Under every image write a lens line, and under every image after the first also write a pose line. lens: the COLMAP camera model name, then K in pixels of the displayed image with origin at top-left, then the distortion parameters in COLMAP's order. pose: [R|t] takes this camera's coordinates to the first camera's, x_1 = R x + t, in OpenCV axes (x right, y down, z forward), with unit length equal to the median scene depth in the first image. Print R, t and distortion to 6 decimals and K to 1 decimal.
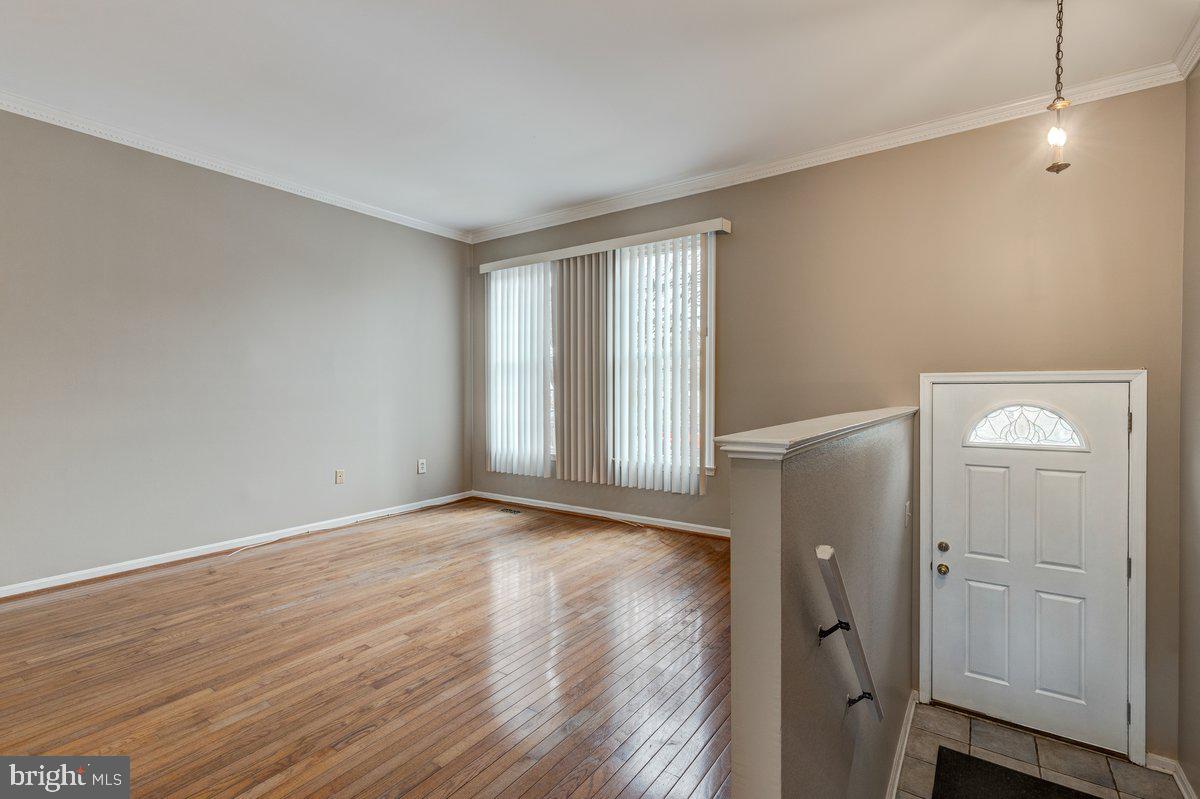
lens RADIAL K [[540.2, 0, 604.2], [0, 540.2, 393.9], [0, 0, 1]] dist [0.004177, 0.000367]
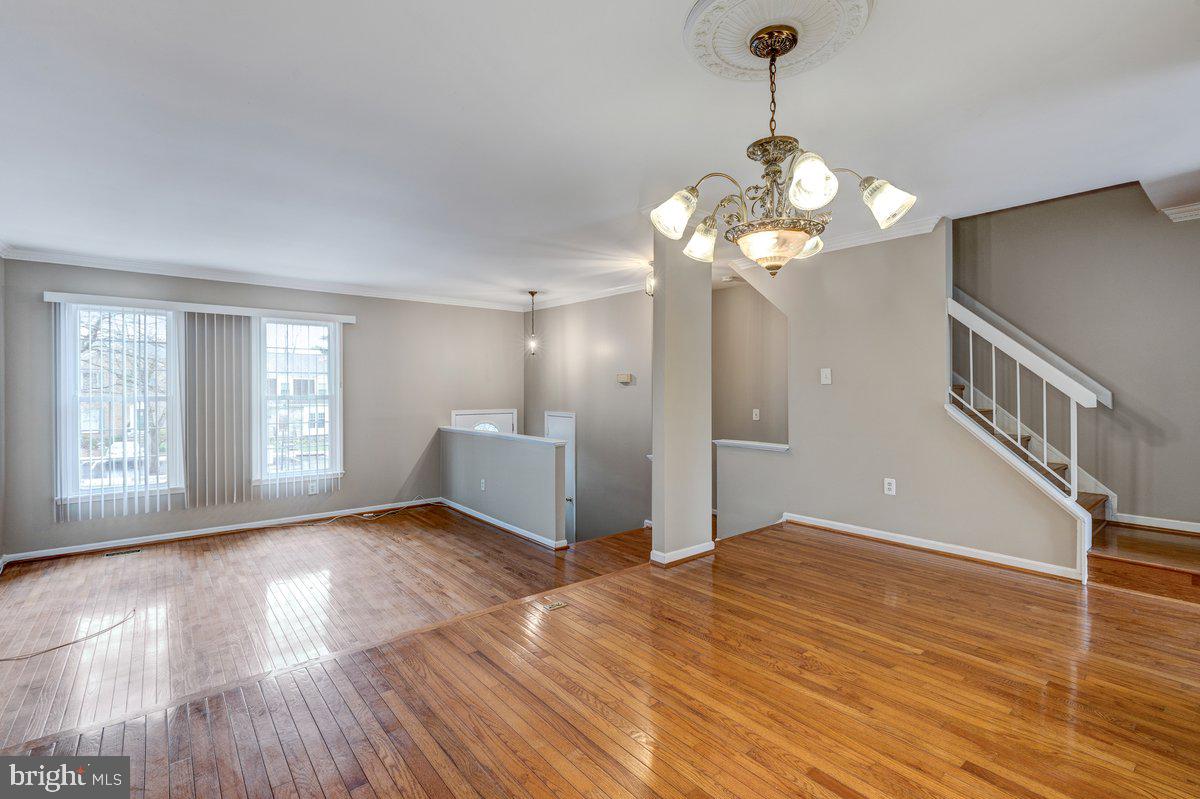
lens RADIAL K [[540.2, 0, 604.2], [0, 540.2, 393.9], [0, 0, 1]] dist [0.004177, 0.000367]
pose [[0.272235, -0.013631, 0.962134, -1.598007], [0.001270, 0.999904, 0.013807, -0.157451], [-0.962230, -0.002537, 0.272226, -0.237009]]
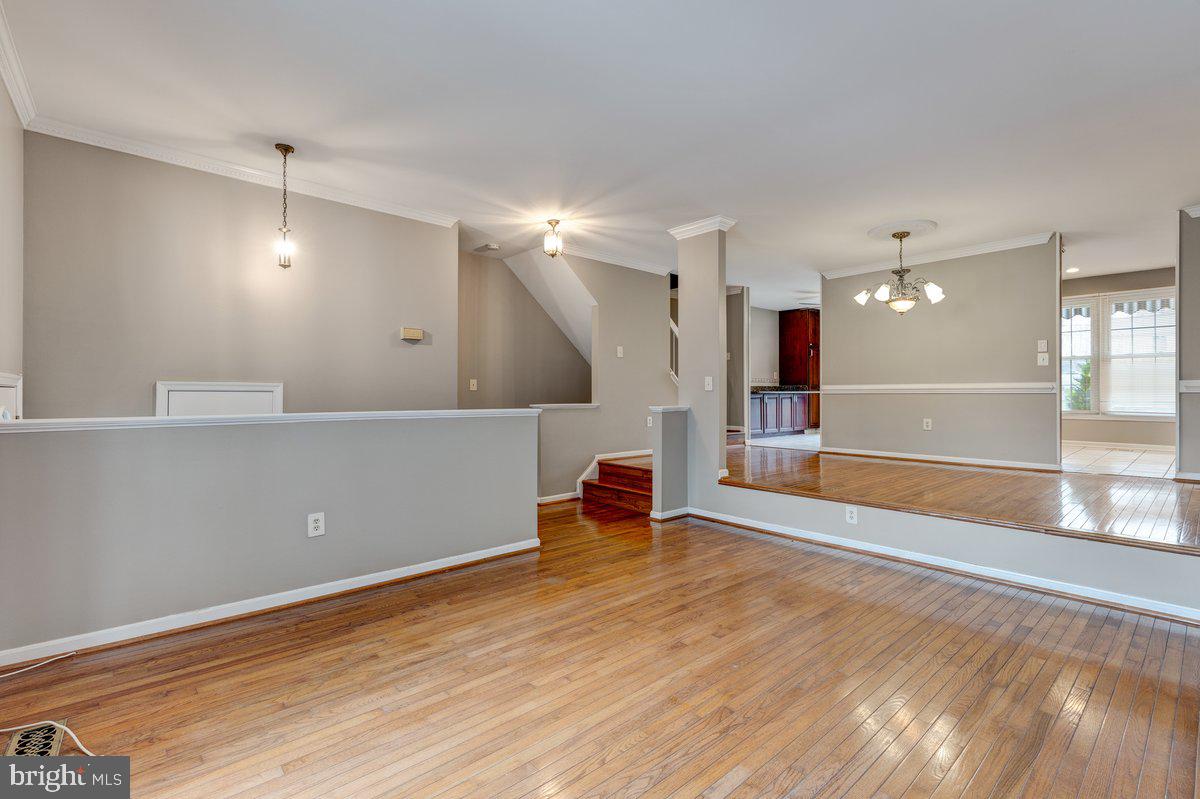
lens RADIAL K [[540.2, 0, 604.2], [0, 540.2, 393.9], [0, 0, 1]] dist [0.004177, 0.000367]
pose [[-0.970731, -0.002727, 0.240154, -0.400662], [-0.004013, 0.999980, -0.004869, -0.001659], [-0.240136, -0.005690, -0.970723, 1.740914]]
